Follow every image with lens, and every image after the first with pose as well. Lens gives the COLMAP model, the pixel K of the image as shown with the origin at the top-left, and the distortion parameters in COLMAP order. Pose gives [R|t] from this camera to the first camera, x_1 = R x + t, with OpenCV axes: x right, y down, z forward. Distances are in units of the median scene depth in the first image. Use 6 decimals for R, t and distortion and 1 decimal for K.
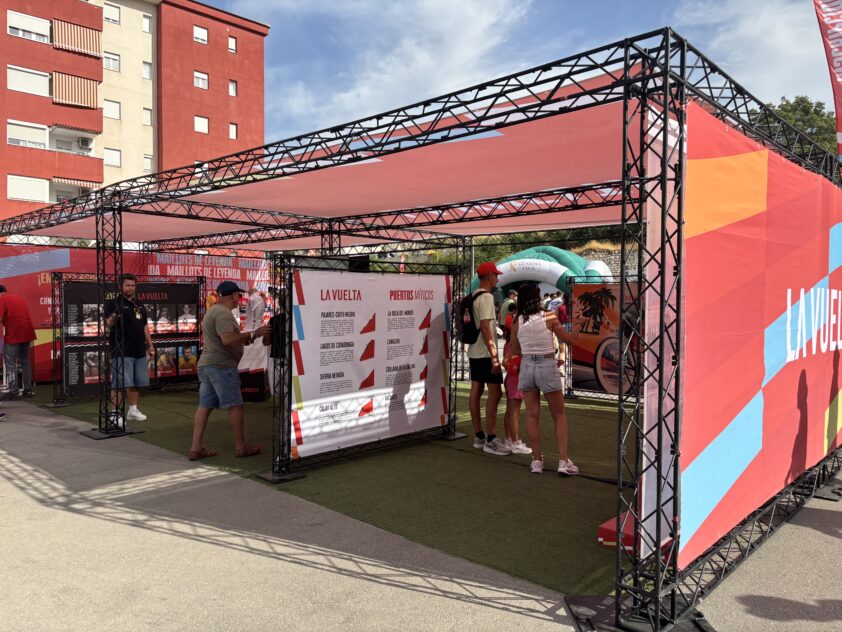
lens RADIAL K [[631.8, 0, 425.1], [0, 631.8, 317.1], [0, 0, 1]] dist [0.061703, -0.078118]
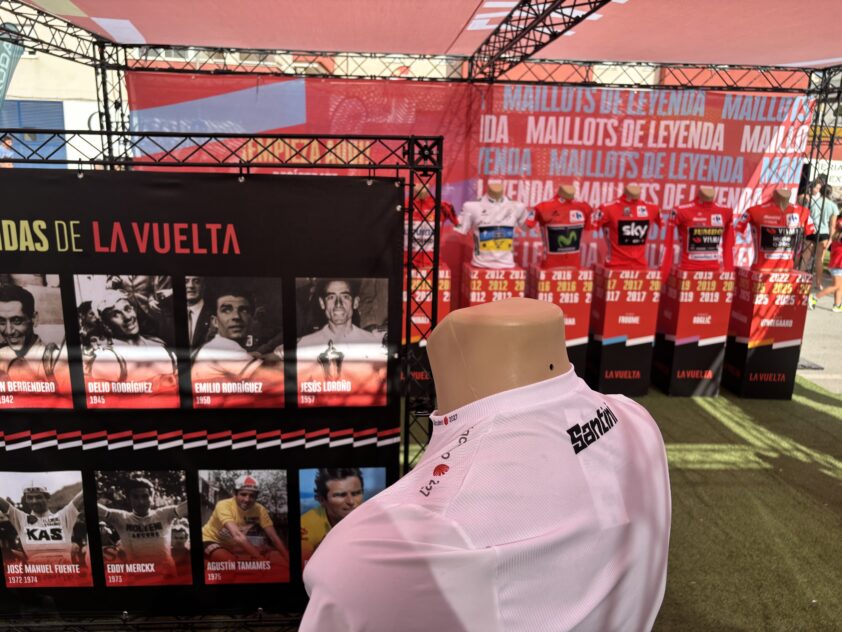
lens RADIAL K [[703.3, 0, 421.0], [0, 703.3, 316.0], [0, 0, 1]] dist [0.005793, -0.001008]
pose [[0.737832, 0.155129, -0.656916, -0.201743], [-0.040238, 0.981610, 0.186611, -0.051661], [0.673784, -0.111255, 0.730505, 0.846154]]
